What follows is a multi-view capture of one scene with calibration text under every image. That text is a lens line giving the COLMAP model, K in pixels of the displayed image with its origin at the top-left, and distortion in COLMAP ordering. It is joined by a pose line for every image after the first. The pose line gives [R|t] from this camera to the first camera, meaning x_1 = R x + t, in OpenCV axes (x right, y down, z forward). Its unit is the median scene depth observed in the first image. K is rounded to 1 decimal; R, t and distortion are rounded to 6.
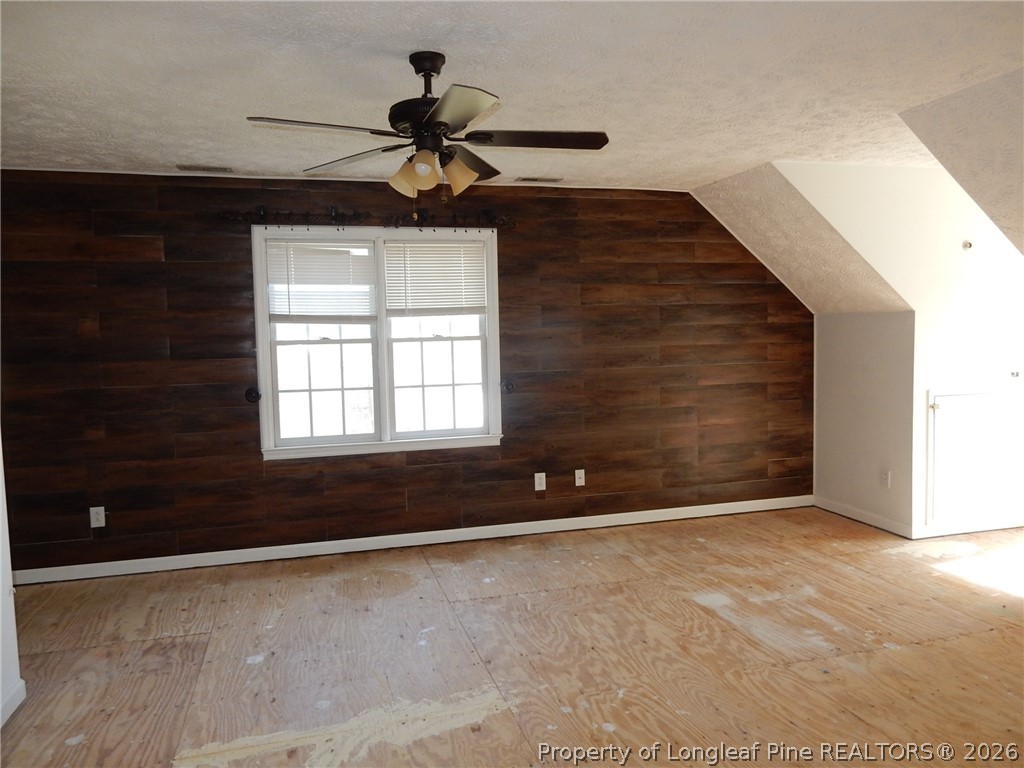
lens RADIAL K [[755.3, 0, 512.4], [0, 755.3, 388.4], [0, 0, 1]] dist [0.001772, -0.001935]
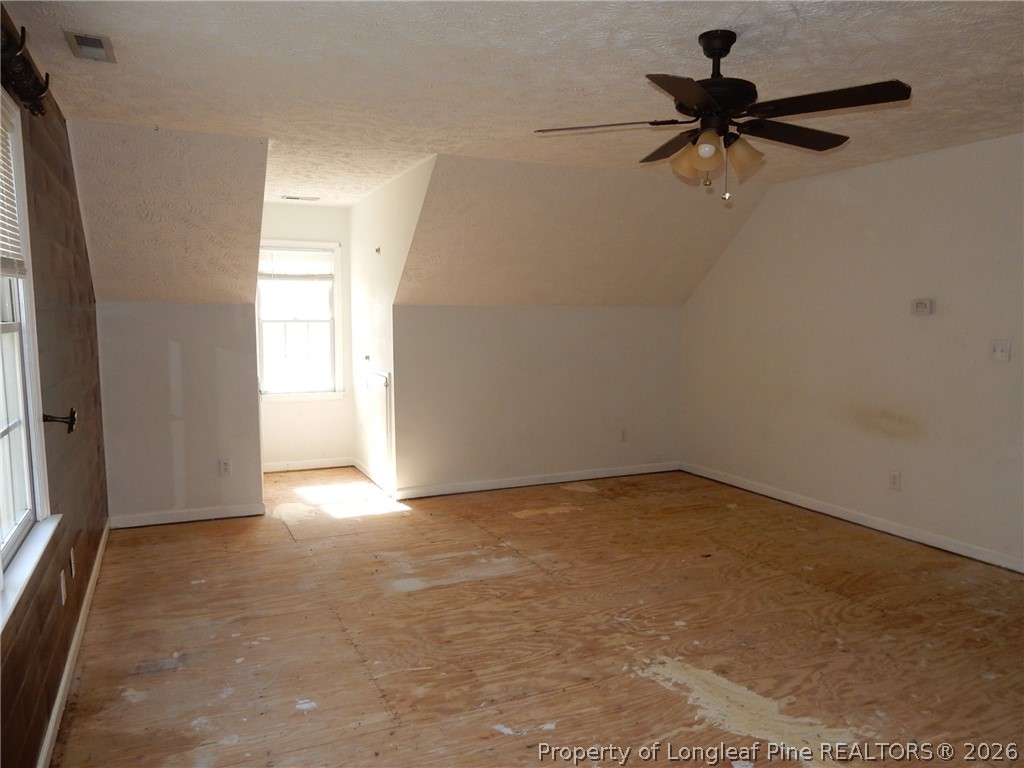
lens RADIAL K [[755.3, 0, 512.4], [0, 755.3, 388.4], [0, 0, 1]] dist [0.001772, -0.001935]
pose [[-0.156268, -0.072832, 0.985026, -0.782781], [0.079513, 0.993113, 0.086044, -0.061534], [-0.984509, 0.091768, -0.149400, 1.053478]]
